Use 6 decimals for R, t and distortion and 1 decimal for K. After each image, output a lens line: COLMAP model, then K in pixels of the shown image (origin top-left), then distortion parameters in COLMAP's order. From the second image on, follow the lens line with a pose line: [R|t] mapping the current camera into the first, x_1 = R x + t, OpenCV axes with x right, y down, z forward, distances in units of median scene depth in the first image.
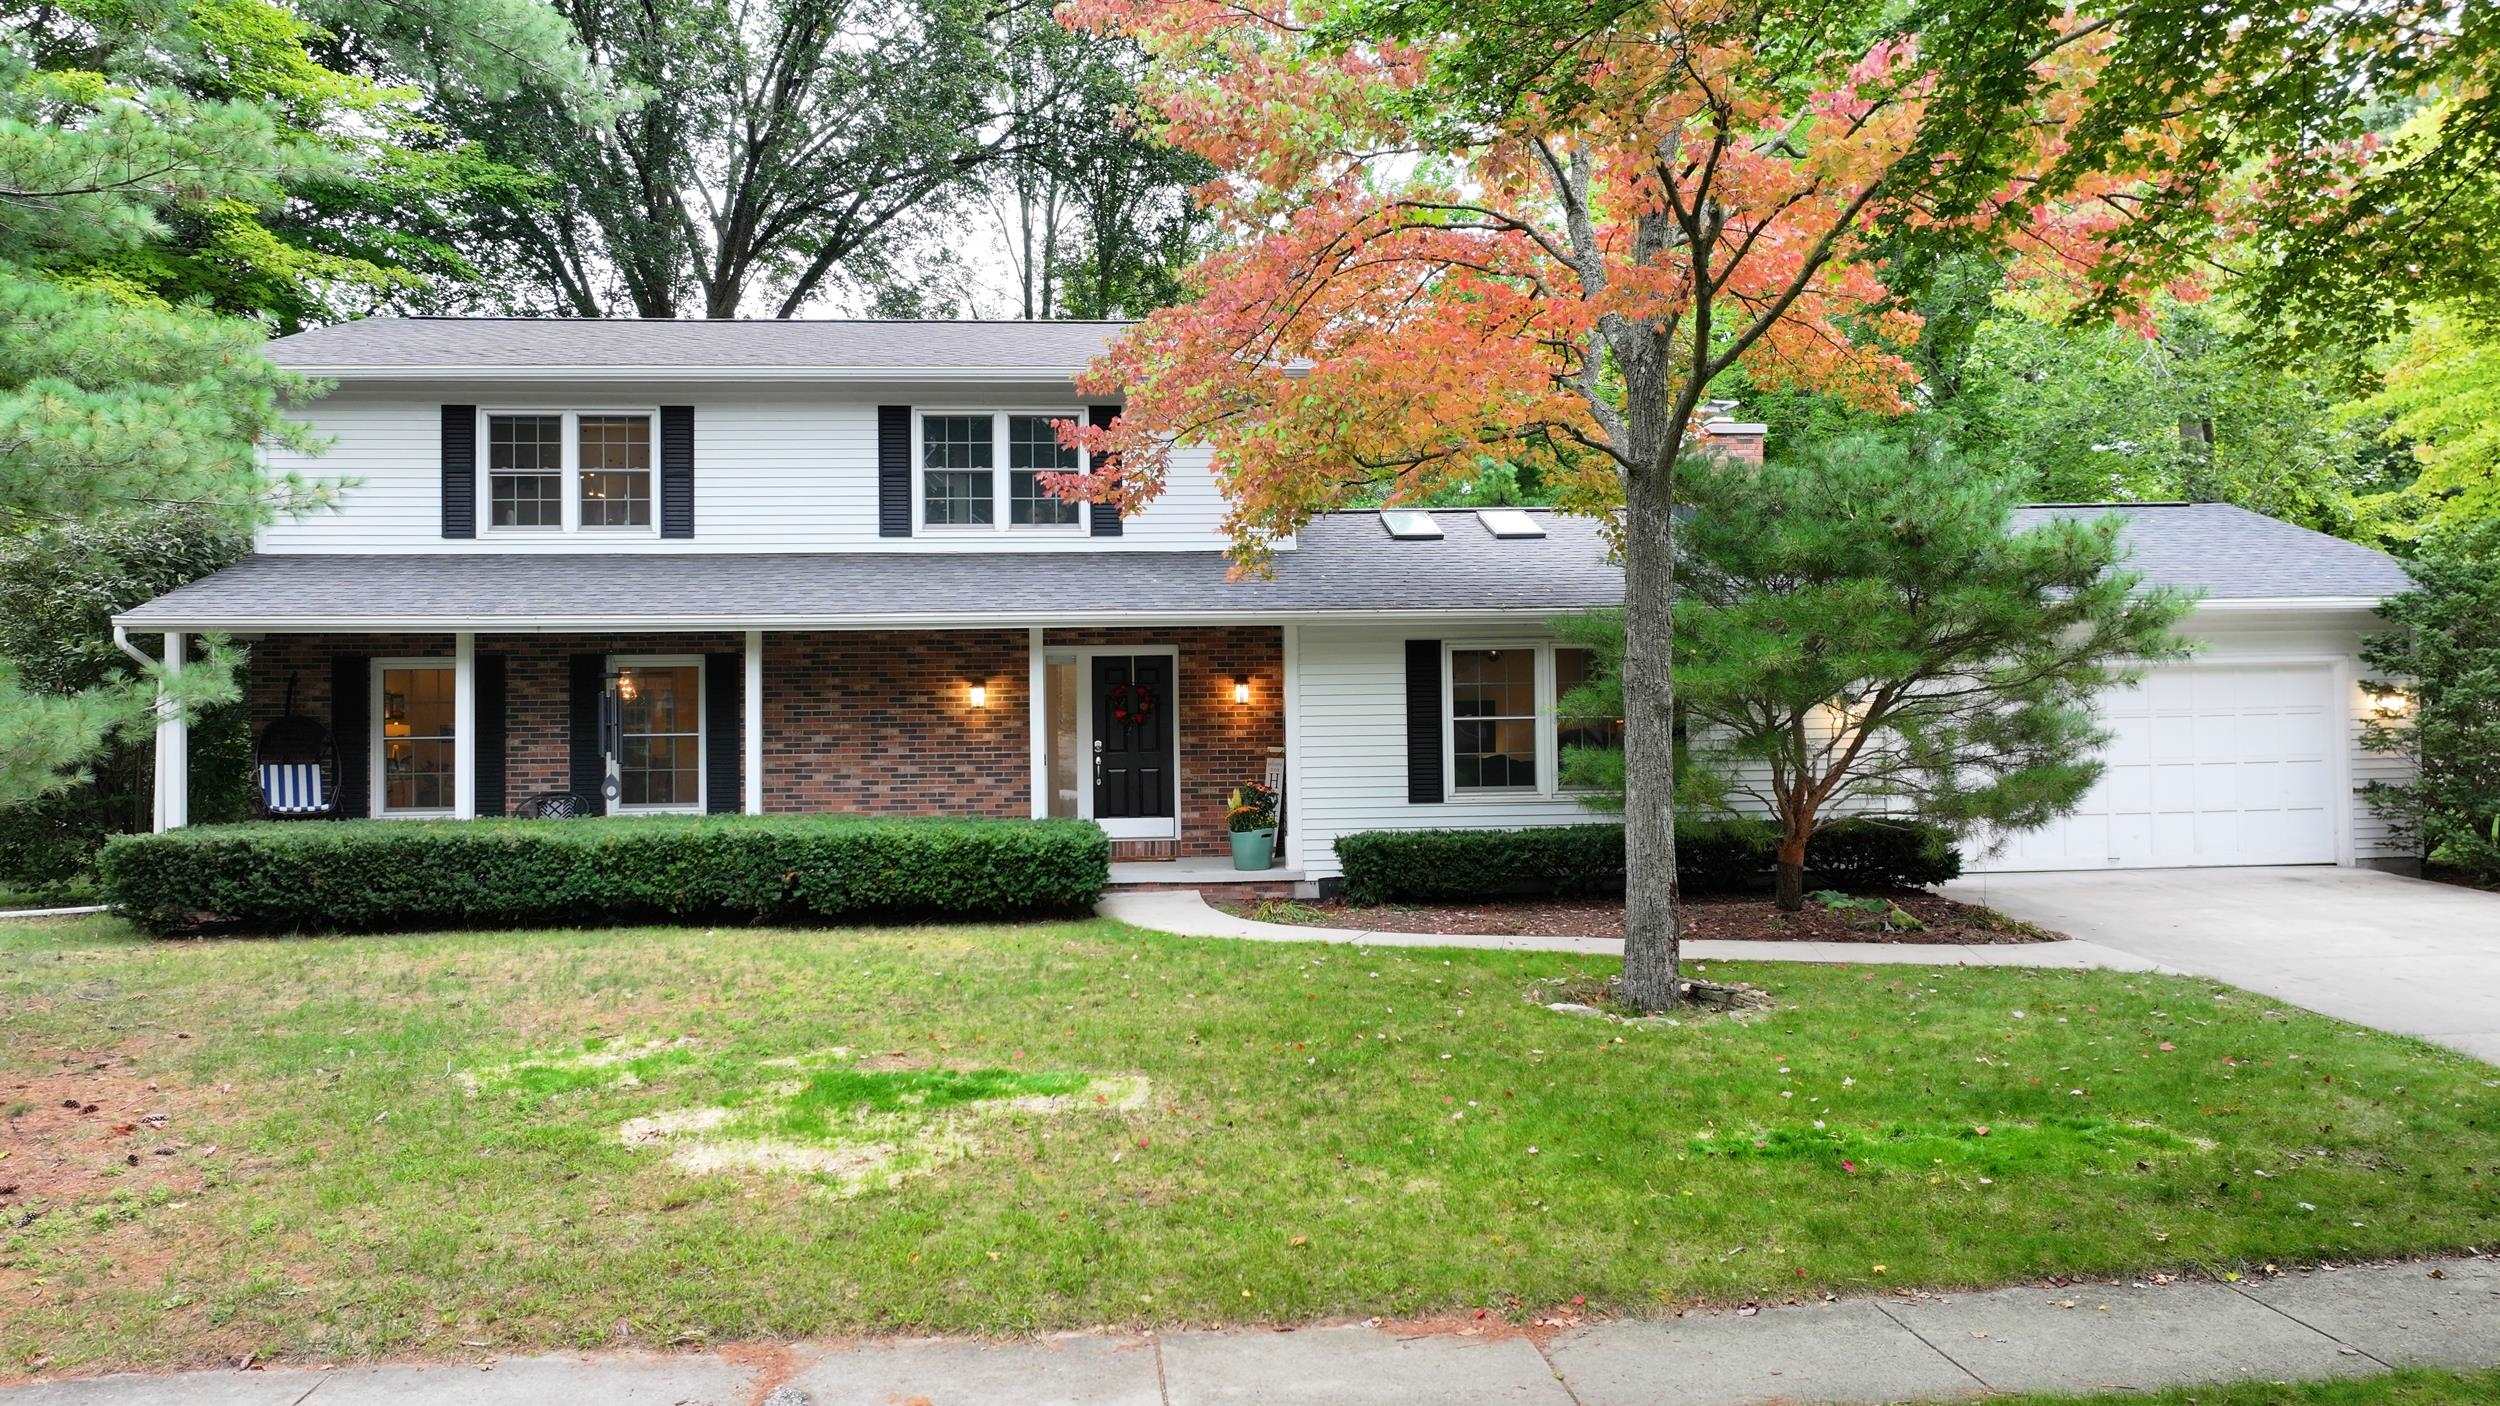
lens RADIAL K [[1761.1, 0, 1246.1], [0, 1761.1, 705.3], [0, 0, 1]] dist [0.003196, -0.002002]
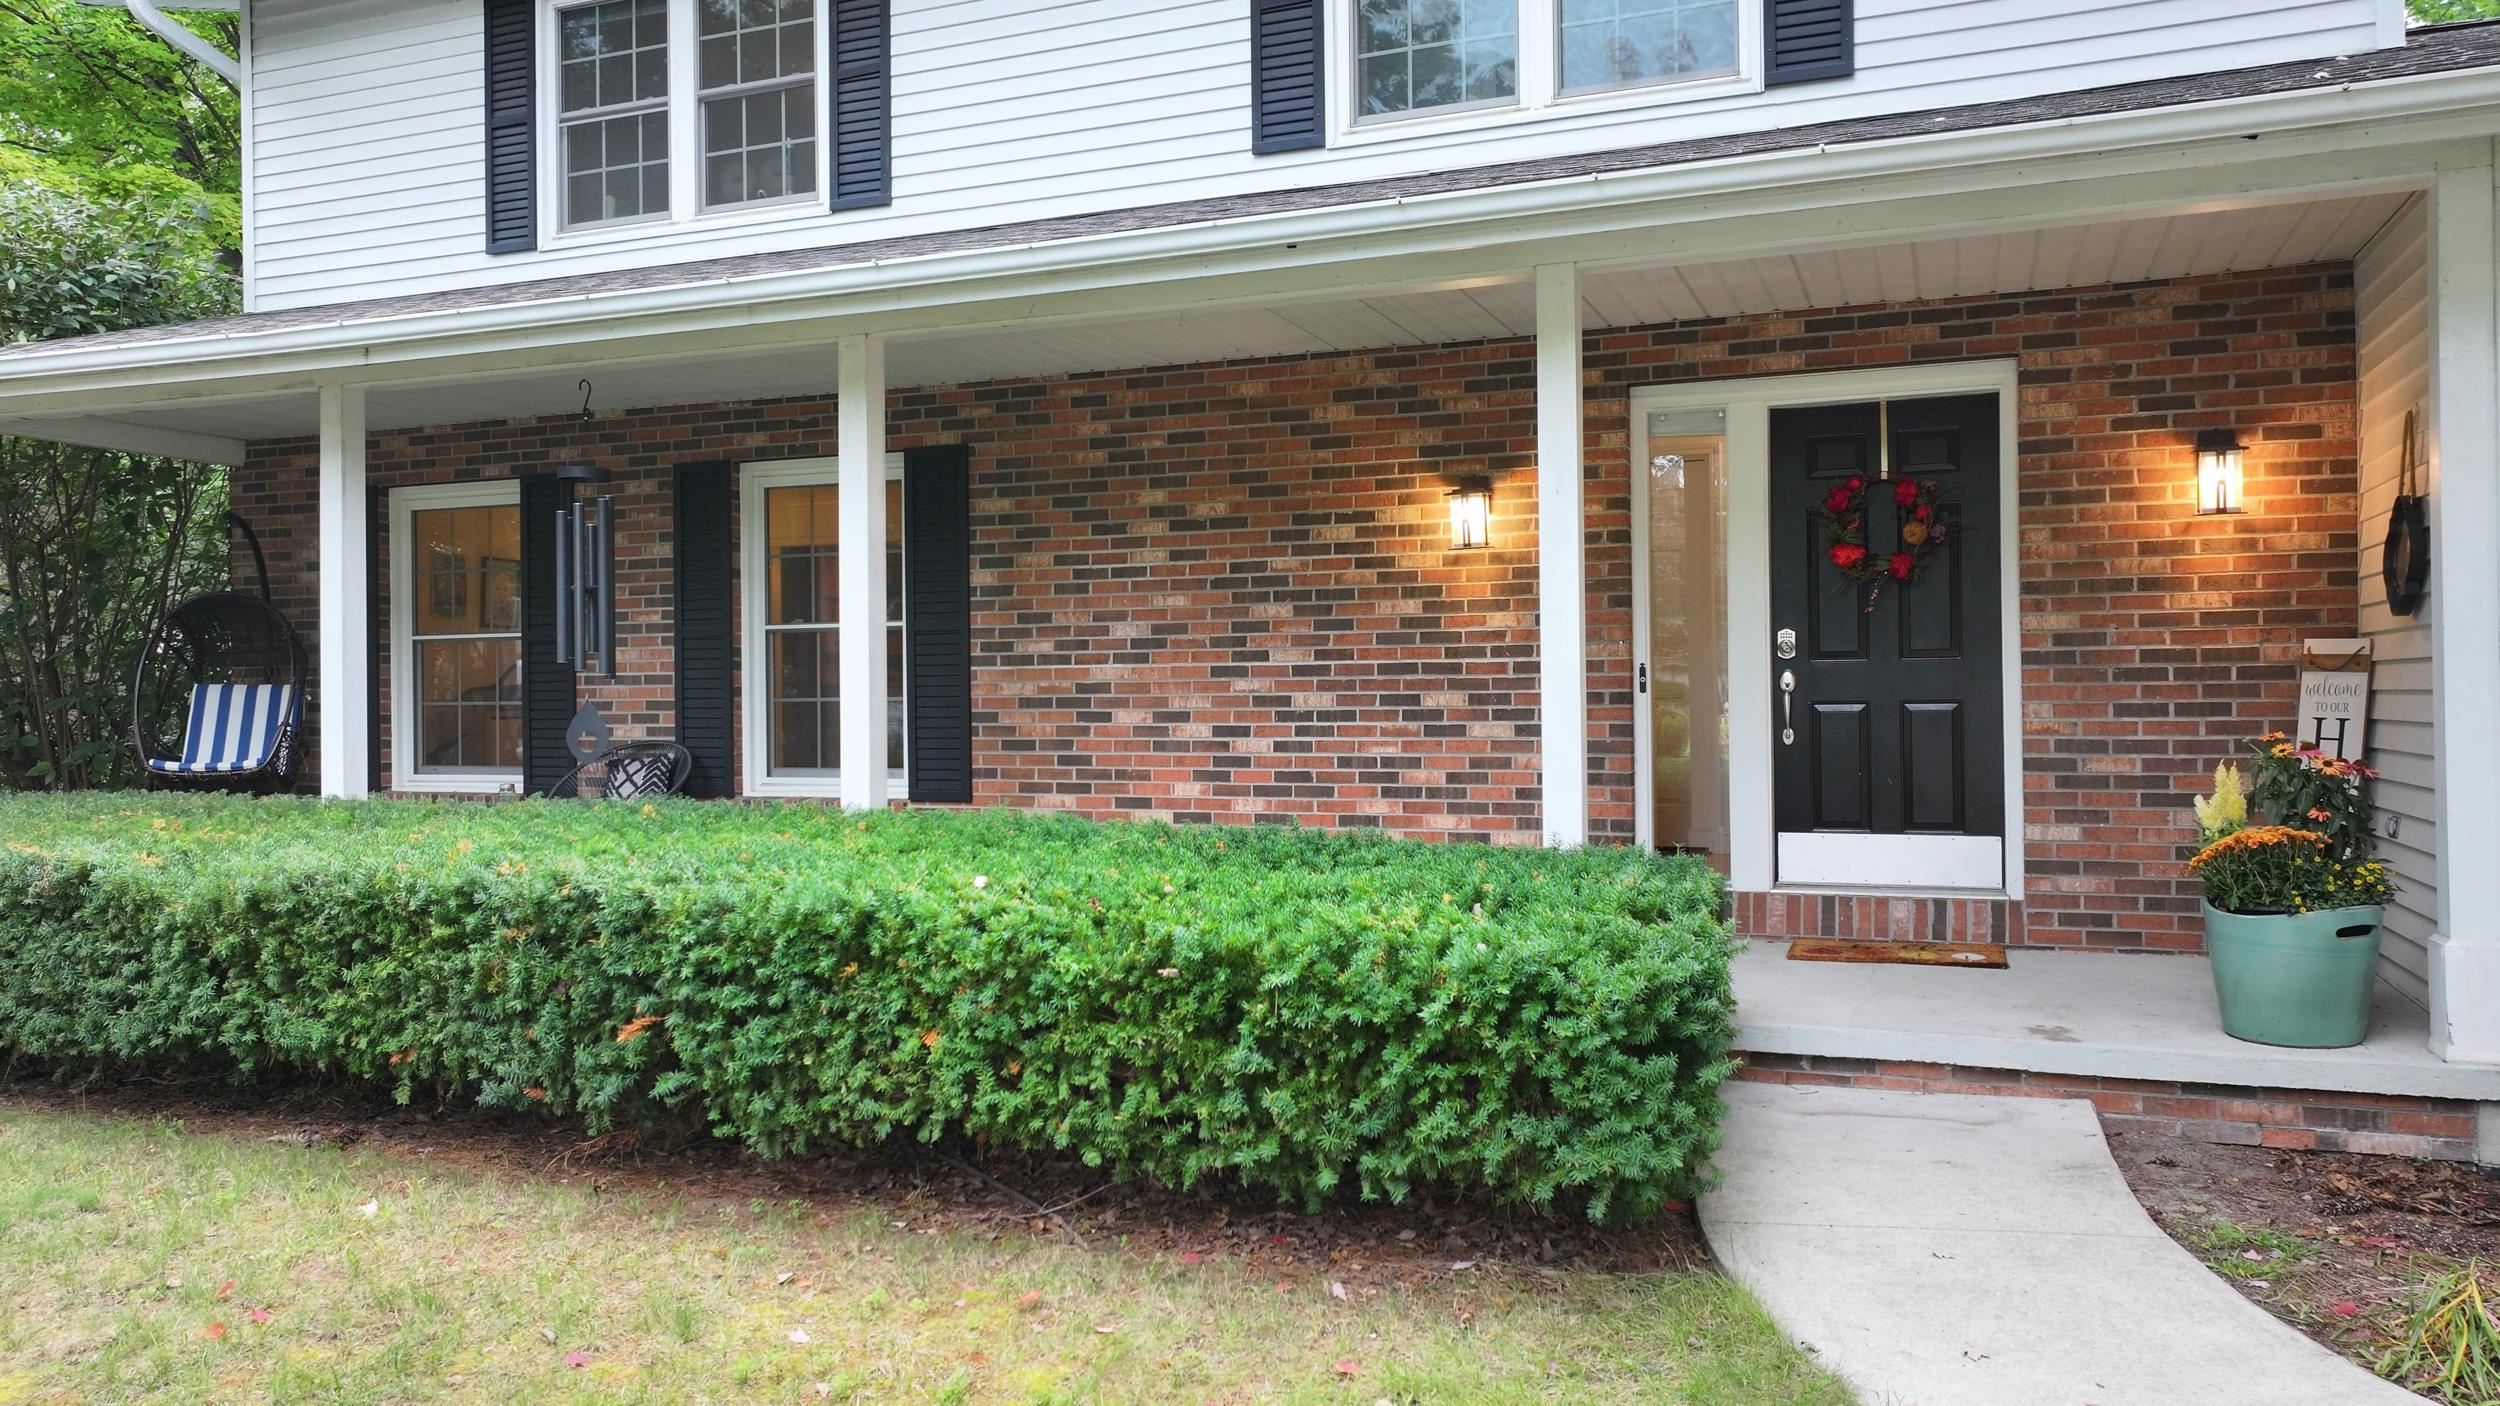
lens RADIAL K [[1761.1, 0, 1238.1], [0, 1761.1, 690.0], [0, 0, 1]] dist [0.003196, -0.002002]
pose [[0.900994, 0.002217, -0.433825, -0.025883], [0.005572, 0.999845, 0.016683, 0.026976], [0.433795, -0.017449, 0.900843, 0.617462]]
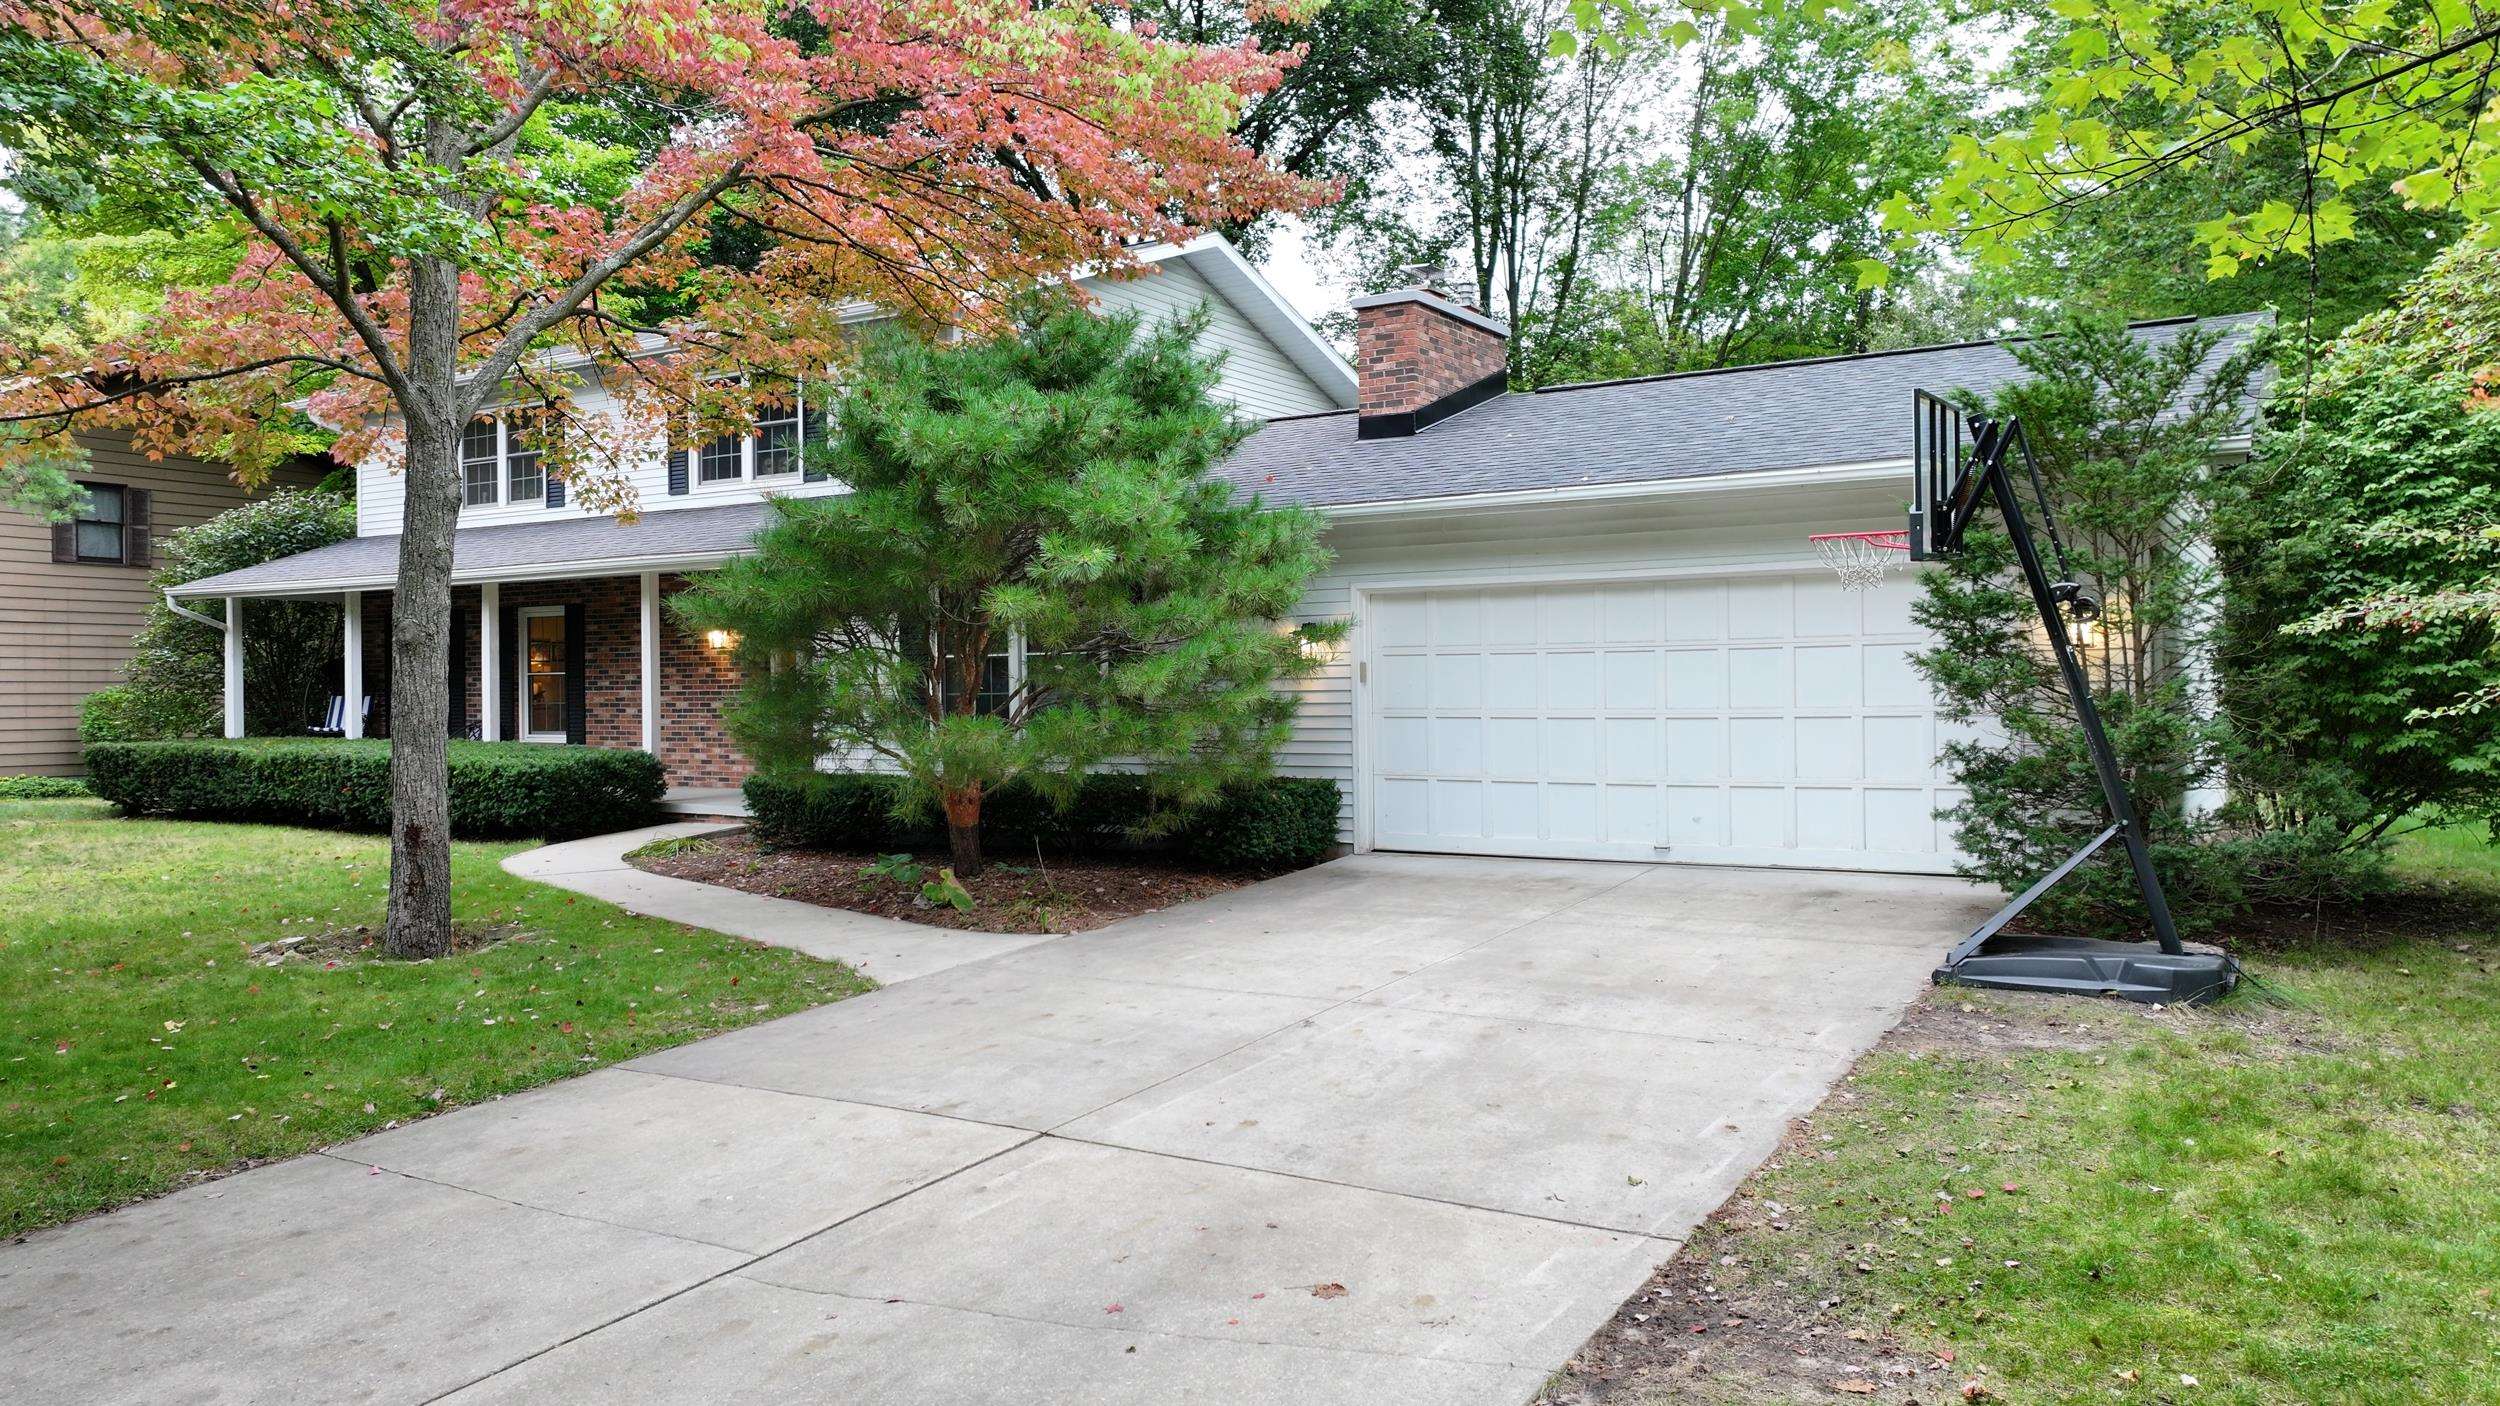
lens RADIAL K [[1761.1, 0, 1260.0], [0, 1761.1, 689.6], [0, 0, 1]] dist [0.003196, -0.002002]
pose [[0.812136, 0.009696, -0.583388, 0.761351], [0.004970, 0.999711, 0.023534, 0.002350], [0.583448, -0.022012, 0.811852, 0.310037]]
